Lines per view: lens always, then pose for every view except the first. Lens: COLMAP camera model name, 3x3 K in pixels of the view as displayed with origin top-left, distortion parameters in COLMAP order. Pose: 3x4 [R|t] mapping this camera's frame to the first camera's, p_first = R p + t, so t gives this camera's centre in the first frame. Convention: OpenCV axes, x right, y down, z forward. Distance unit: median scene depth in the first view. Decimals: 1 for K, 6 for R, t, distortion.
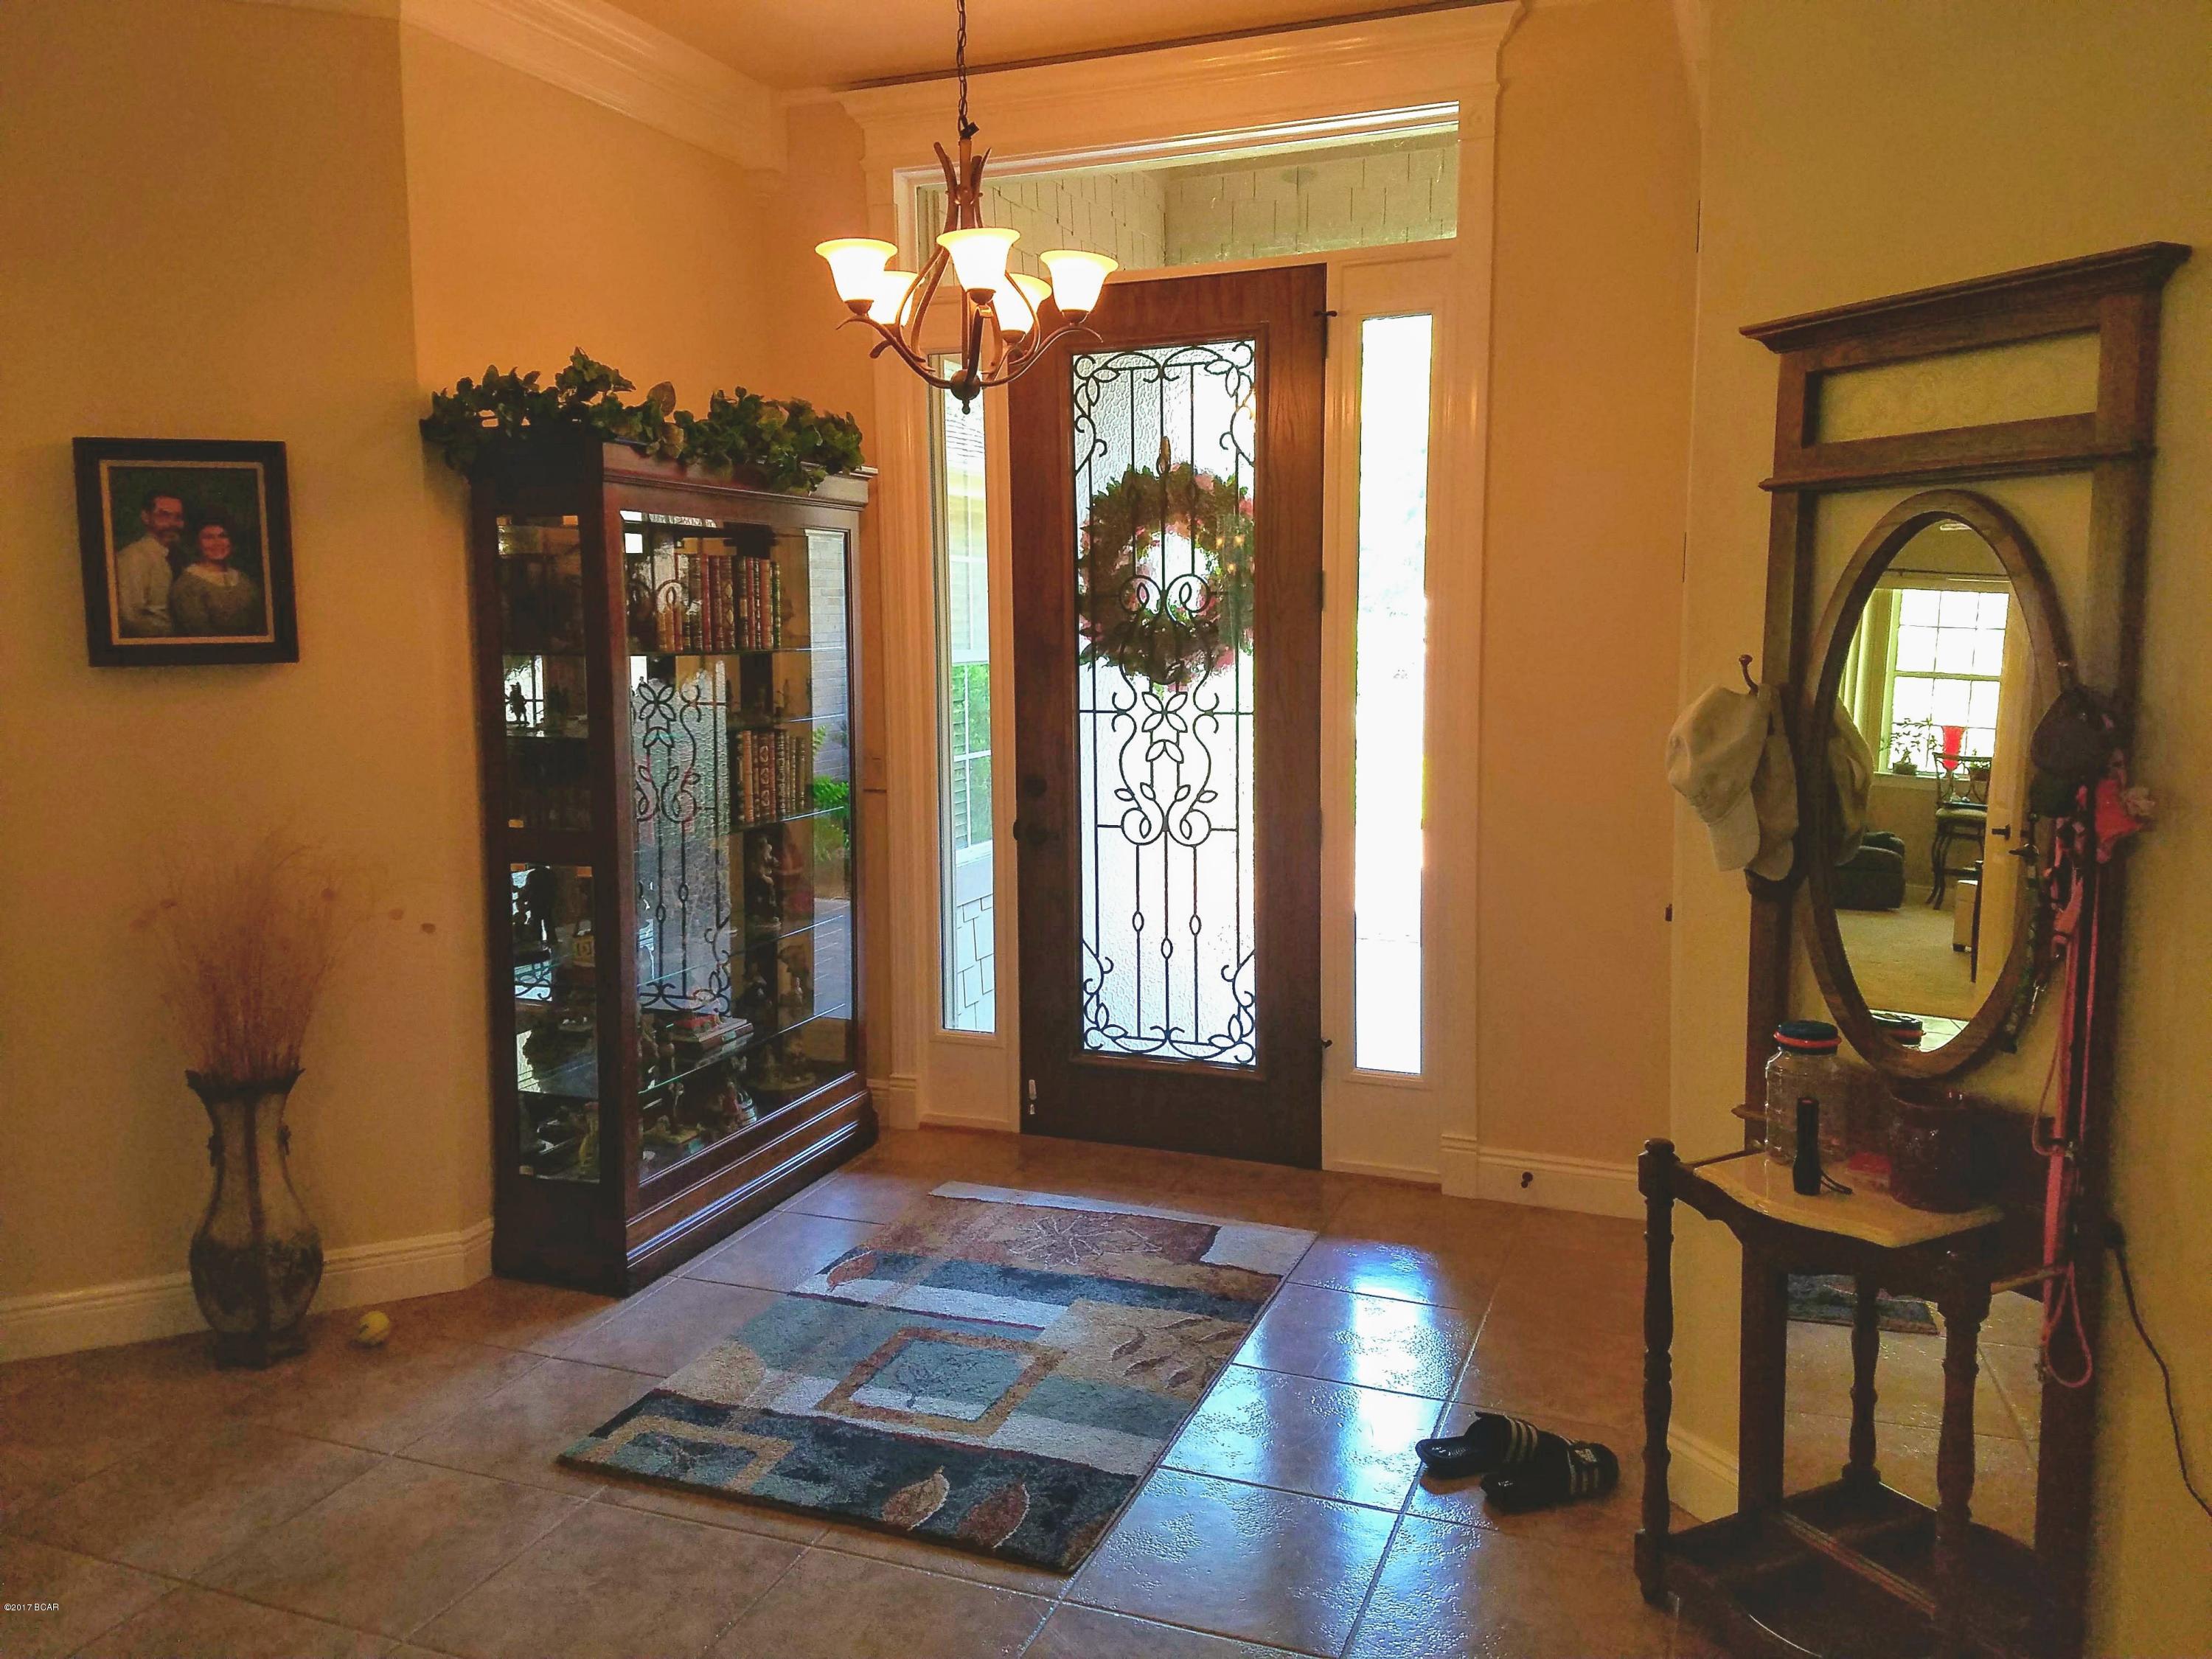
lens RADIAL K [[1742.9, 0, 1106.0], [0, 1742.9, 829.5], [0, 0, 1]] dist [0.001136, -0.001147]
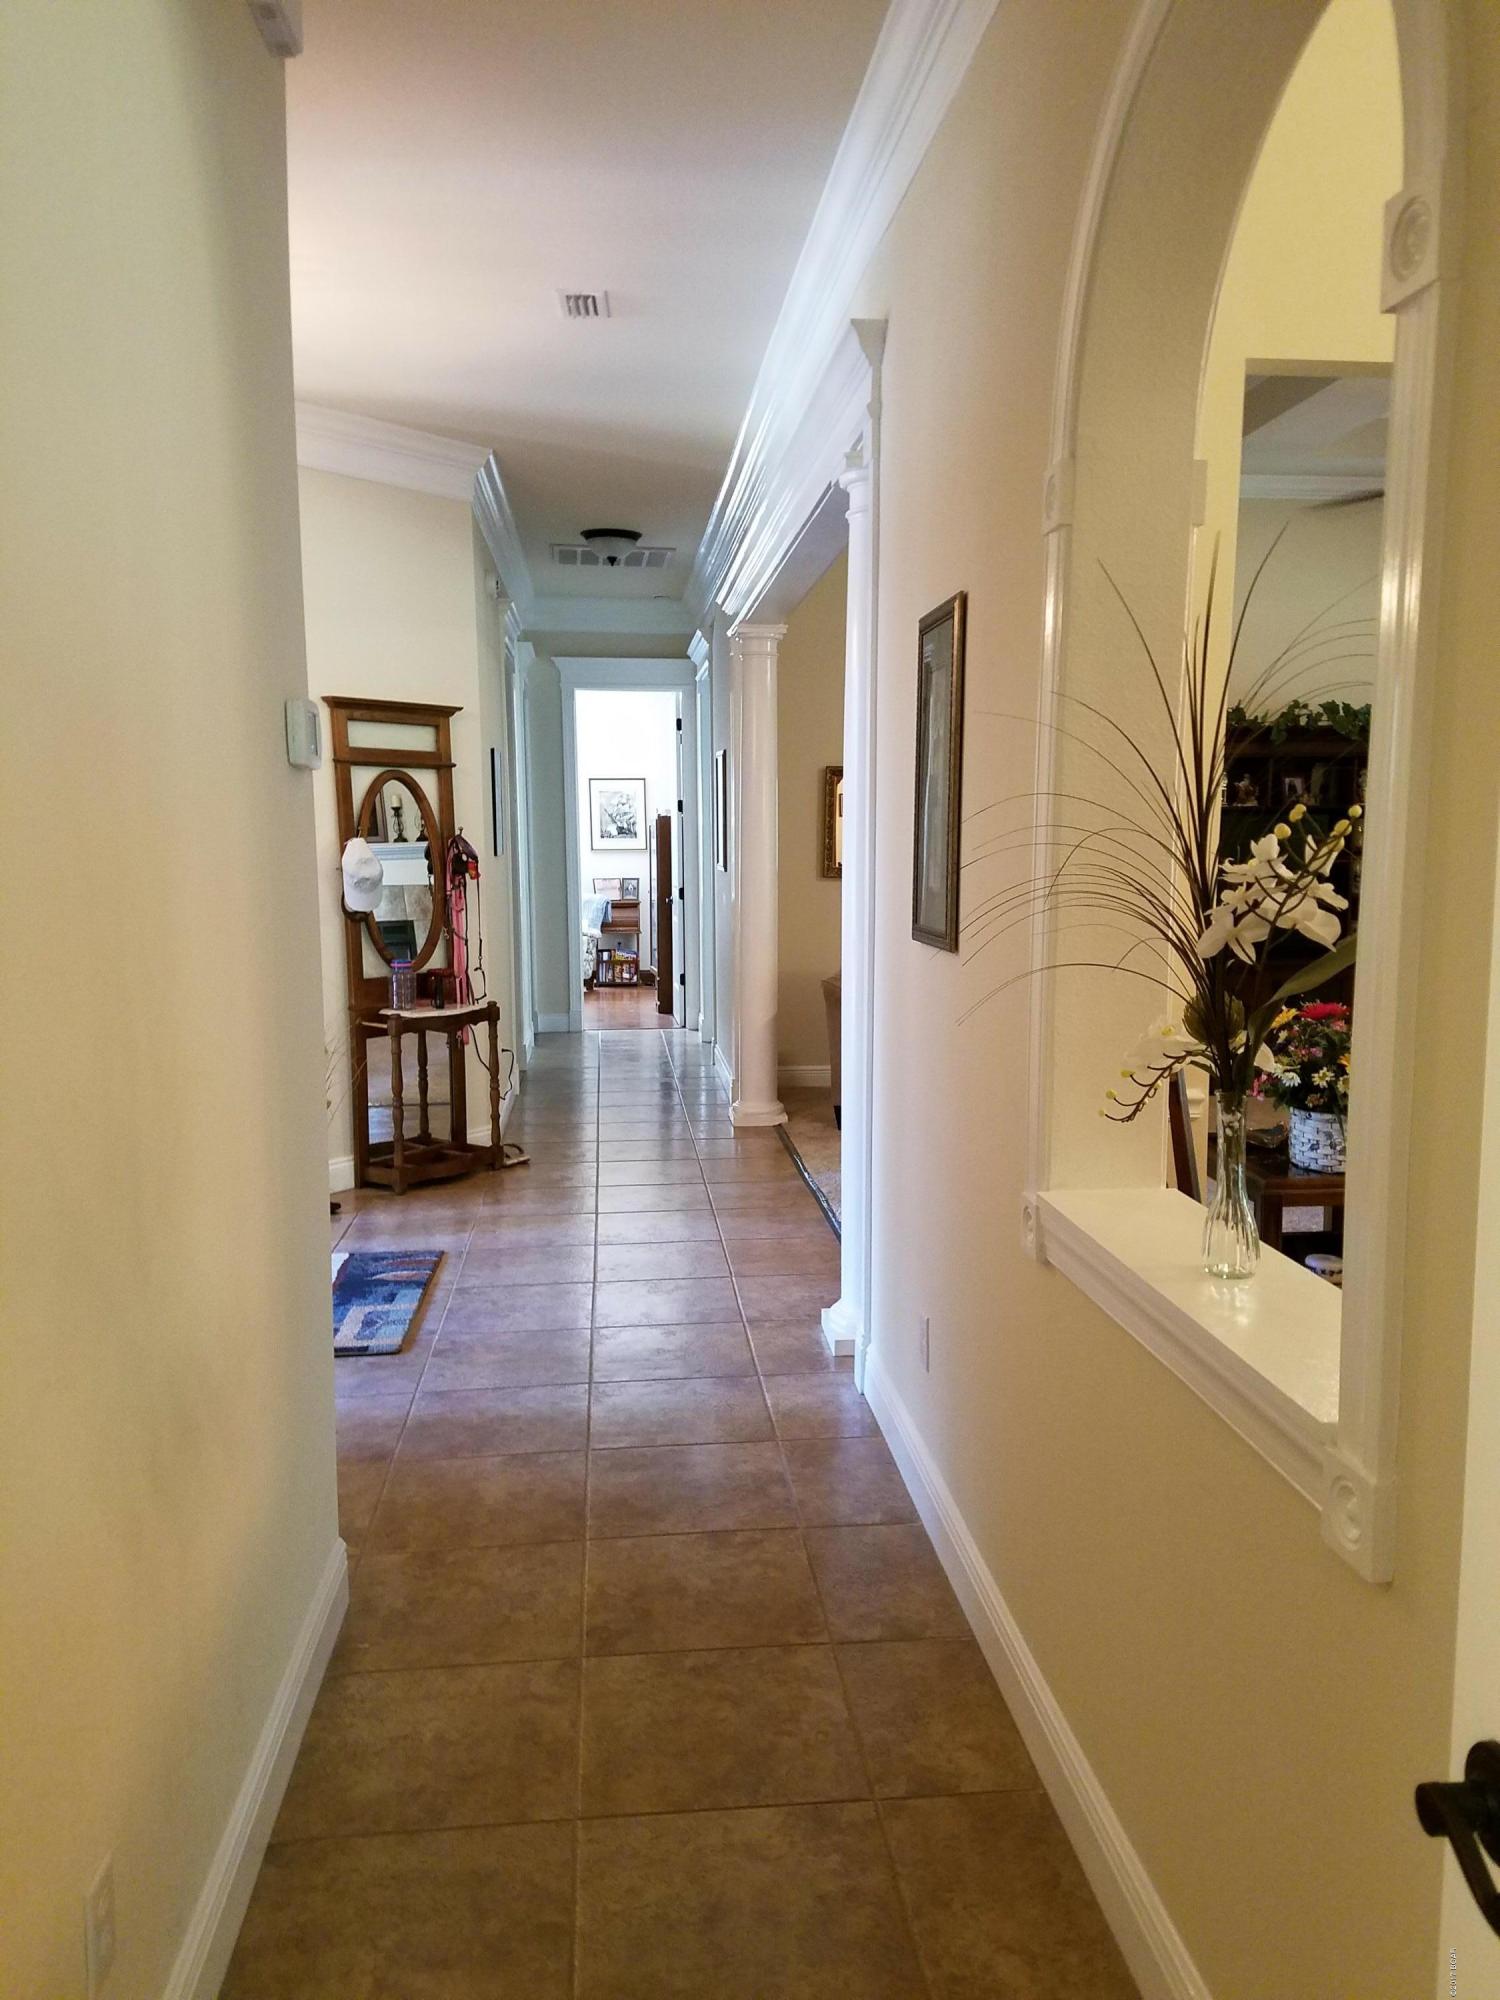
lens RADIAL K [[1538.8, 0, 750.0], [0, 1538.8, 1000.0], [0, 0, 1]] dist [0.106982, 0.000444]
pose [[-0.444553, -0.085978, 0.891617, -1.845027], [0.122920, 0.980111, 0.155798, -0.125988], [-0.887278, 0.178858, -0.425143, 1.413348]]
